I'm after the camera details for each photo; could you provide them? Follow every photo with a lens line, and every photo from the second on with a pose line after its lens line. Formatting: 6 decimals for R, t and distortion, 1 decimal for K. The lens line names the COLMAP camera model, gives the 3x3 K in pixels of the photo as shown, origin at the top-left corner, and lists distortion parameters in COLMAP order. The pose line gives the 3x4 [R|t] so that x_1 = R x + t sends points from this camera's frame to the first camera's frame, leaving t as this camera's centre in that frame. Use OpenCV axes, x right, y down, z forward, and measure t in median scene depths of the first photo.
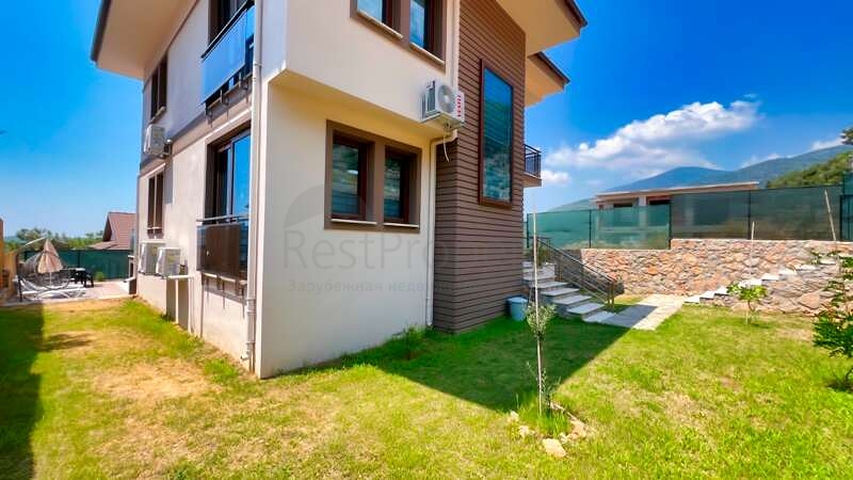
lens RADIAL K [[340.5, 0, 423.3], [0, 340.5, 240.3], [0, 0, 1]] dist [-0.000067, -0.000014]
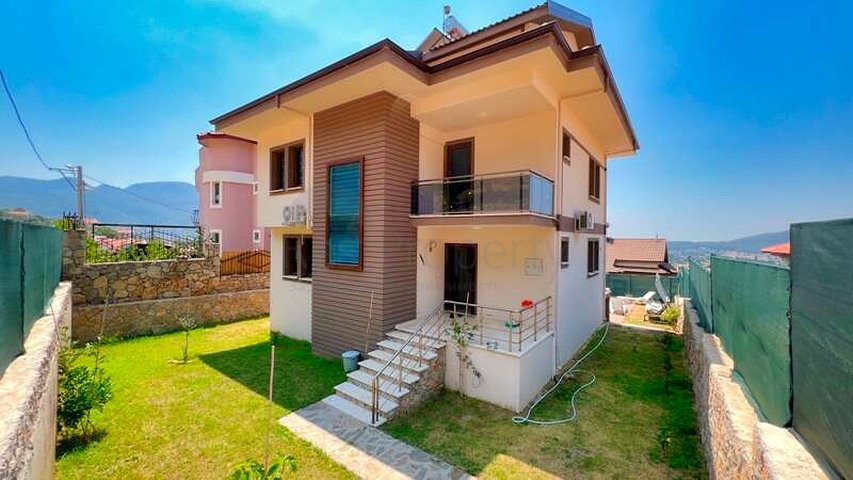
lens RADIAL K [[340.5, 0, 423.3], [0, 340.5, 240.3], [0, 0, 1]] dist [-0.000067, -0.000014]
pose [[0.093312, -0.011181, -0.995574, 1.910937], [-0.002944, 0.999929, -0.011506, -0.250019], [0.995633, 0.004005, 0.093273, 1.528875]]
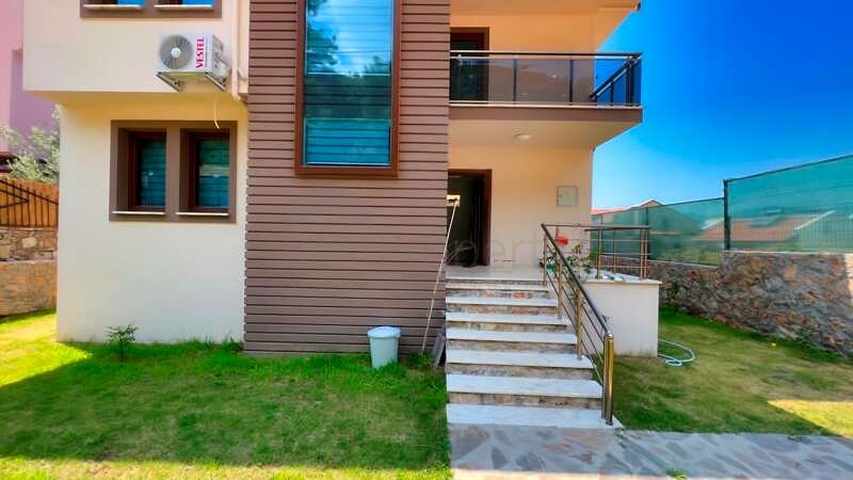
lens RADIAL K [[341.6, 0, 422.9], [0, 341.6, 238.3], [0, 0, 1]] dist [-0.001432, 0.000162]
pose [[0.660795, -0.008427, -0.750519, 1.031354], [-0.001027, 0.999926, -0.012132, 0.029787], [0.750566, 0.008787, 0.660737, 0.895435]]
